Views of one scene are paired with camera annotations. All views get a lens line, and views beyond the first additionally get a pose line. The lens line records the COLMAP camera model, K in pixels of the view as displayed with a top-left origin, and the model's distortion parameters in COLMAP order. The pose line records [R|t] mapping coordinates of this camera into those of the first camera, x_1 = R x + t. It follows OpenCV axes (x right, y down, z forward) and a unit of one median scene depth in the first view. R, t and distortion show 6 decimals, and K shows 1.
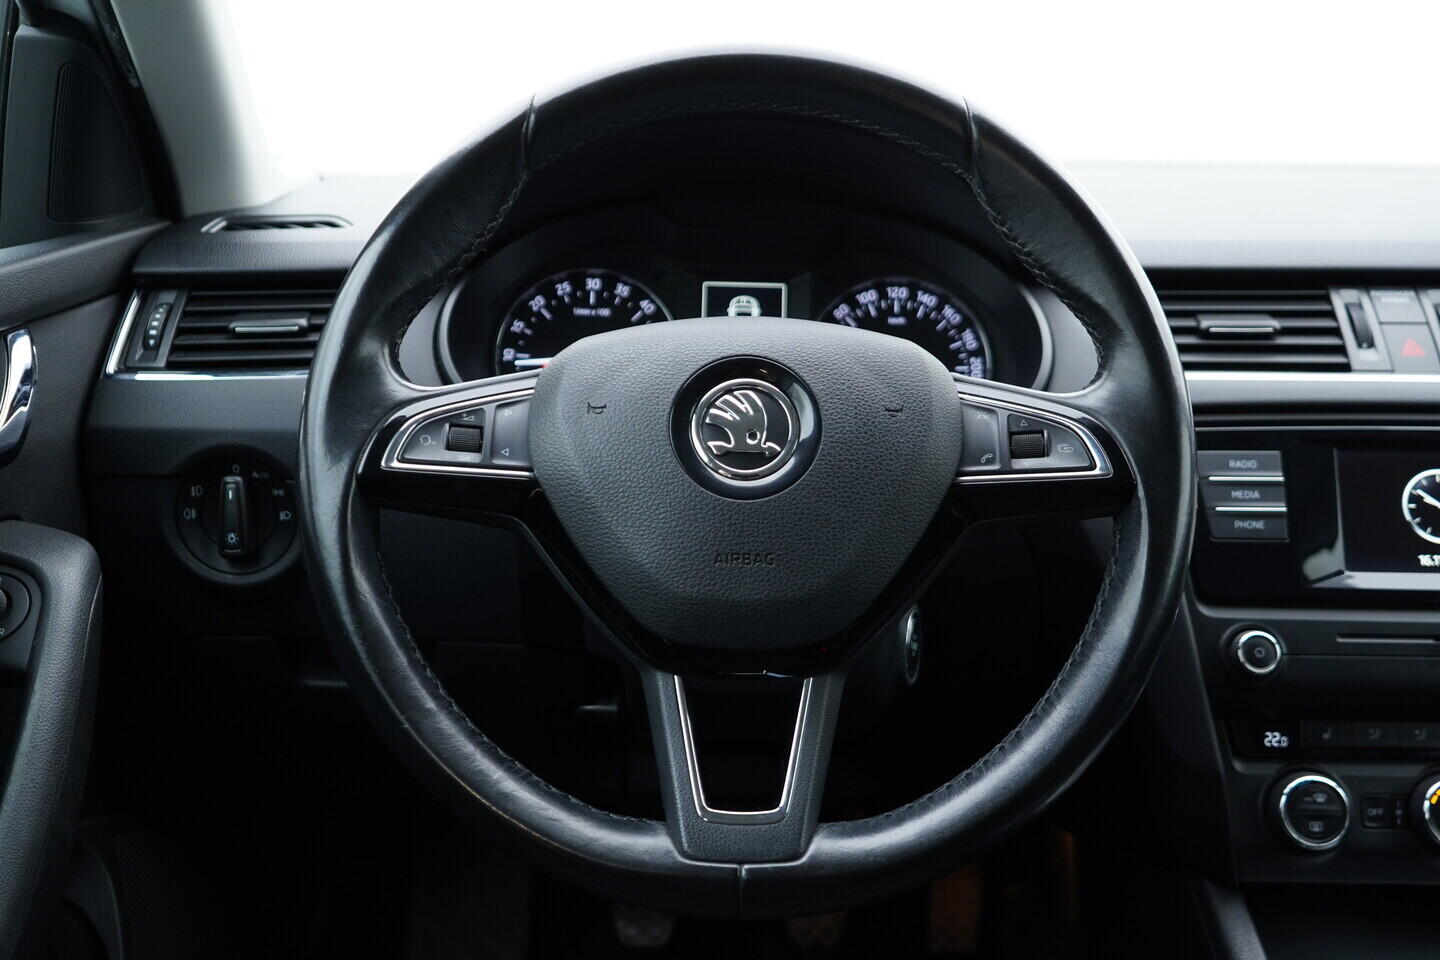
lens RADIAL K [[1478.4, 0, 716.3], [0, 1478.4, 473.2], [0, 0, 1]] dist [-0.002378, 0.000000]
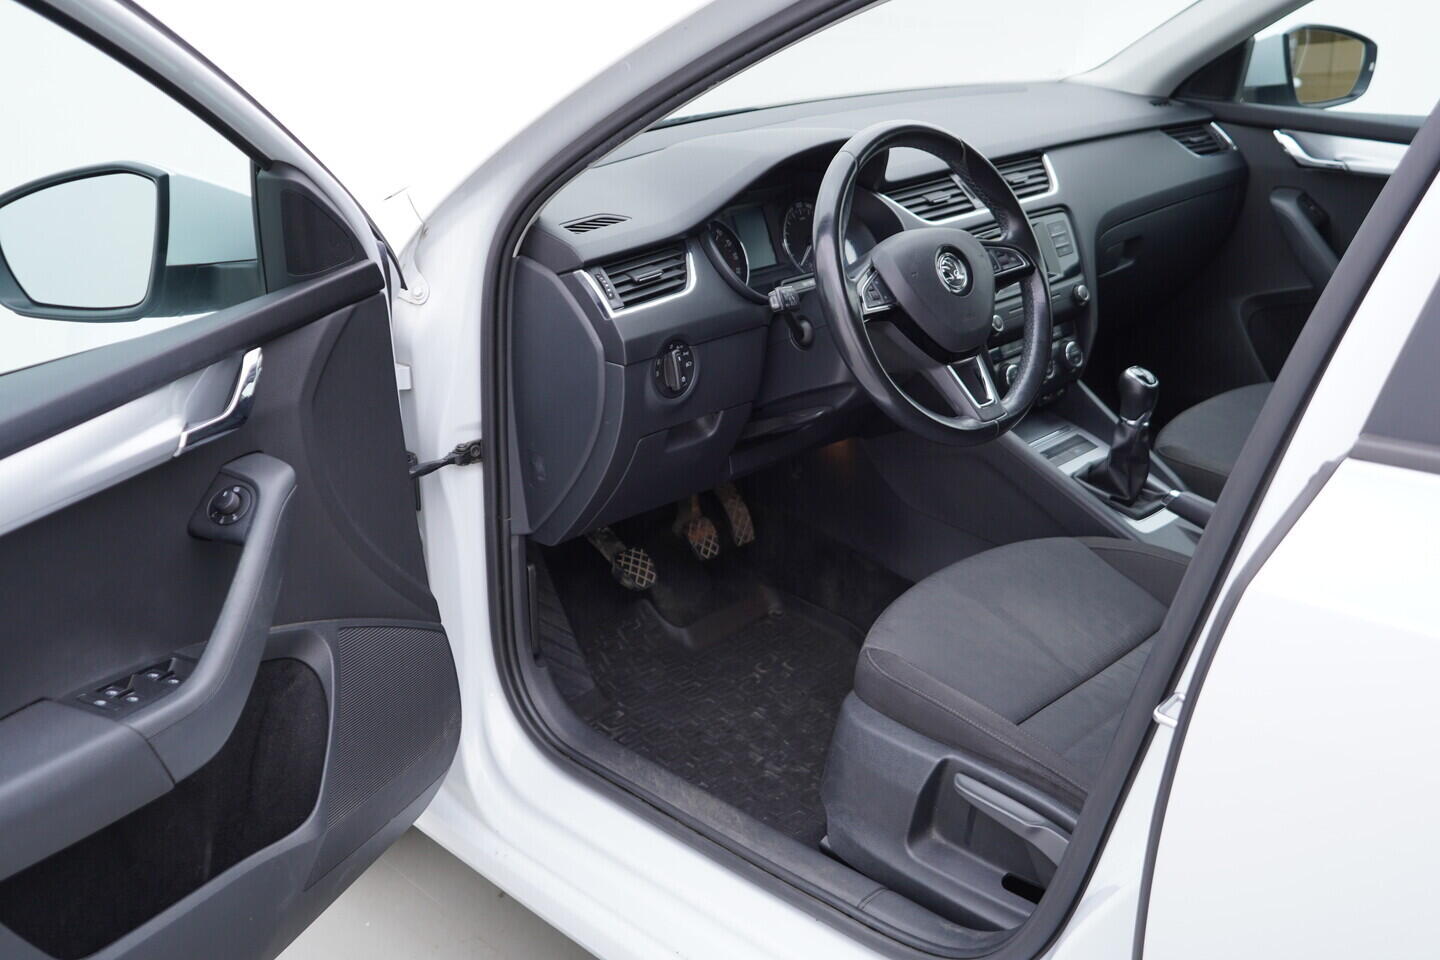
lens RADIAL K [[1478.4, 0, 720.3], [0, 1478.4, 480.6], [0, 0, 1]] dist [-0.002378, 0.000000]
pose [[0.693519, -0.283681, 0.662235, -1.694197], [0.190436, 0.958702, 0.211245, -0.245737], [-0.694813, -0.020389, 0.718902, -0.517306]]
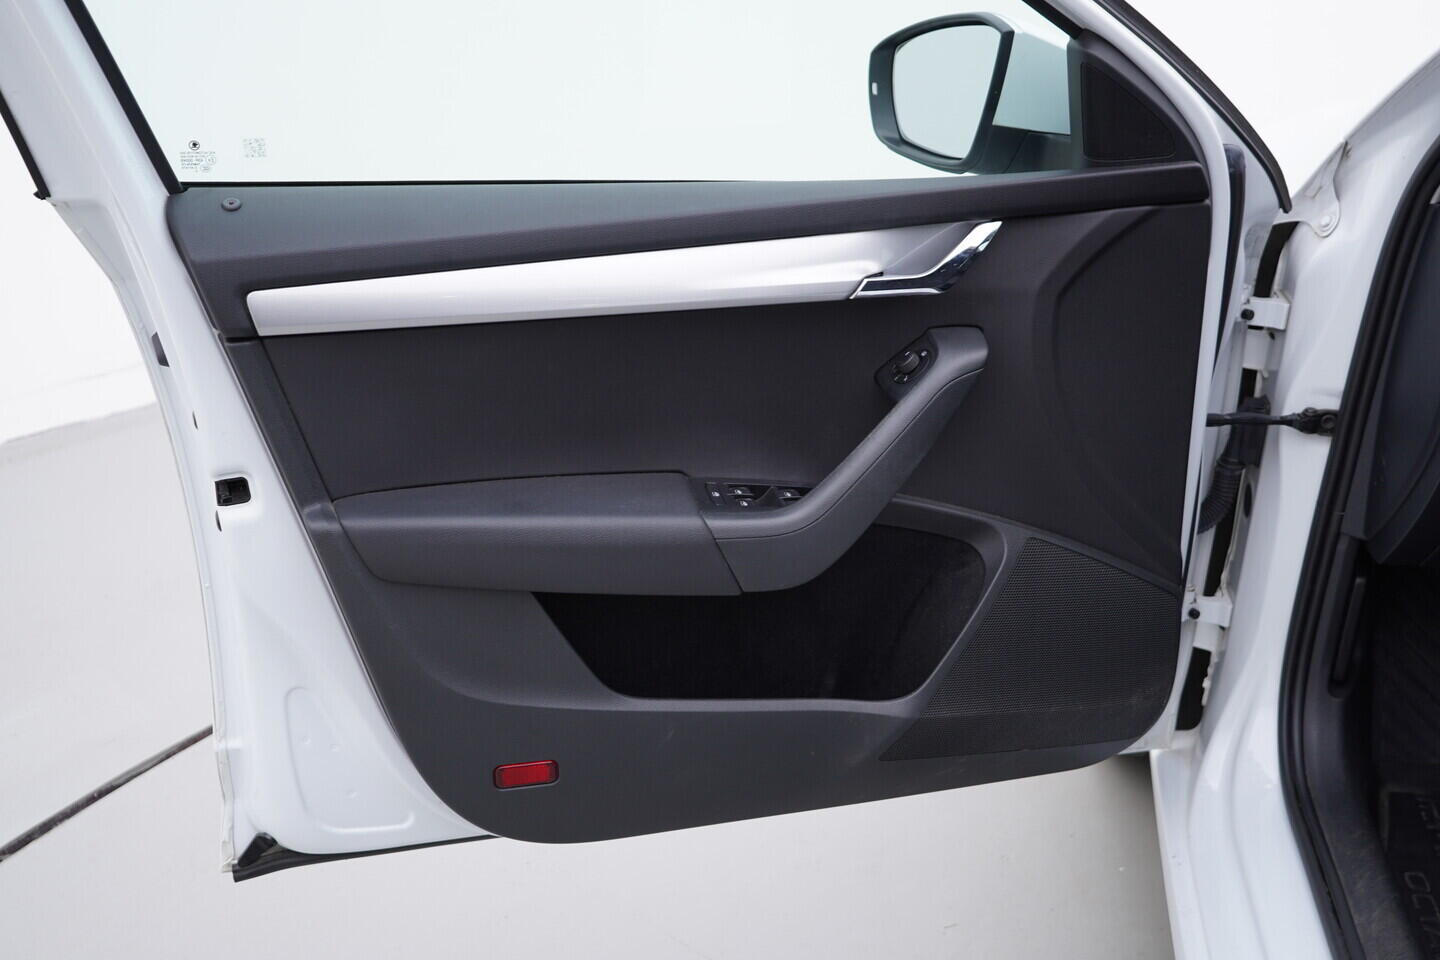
lens RADIAL K [[1478.4, 0, 719.4], [0, 1478.4, 474.4], [0, 0, 1]] dist [-0.002378, 0.000000]
pose [[0.990398, 0.042393, -0.131588, -0.988375], [-0.016790, 0.981662, 0.189887, -0.166182], [0.137225, -0.185854, 0.972948, -0.594710]]
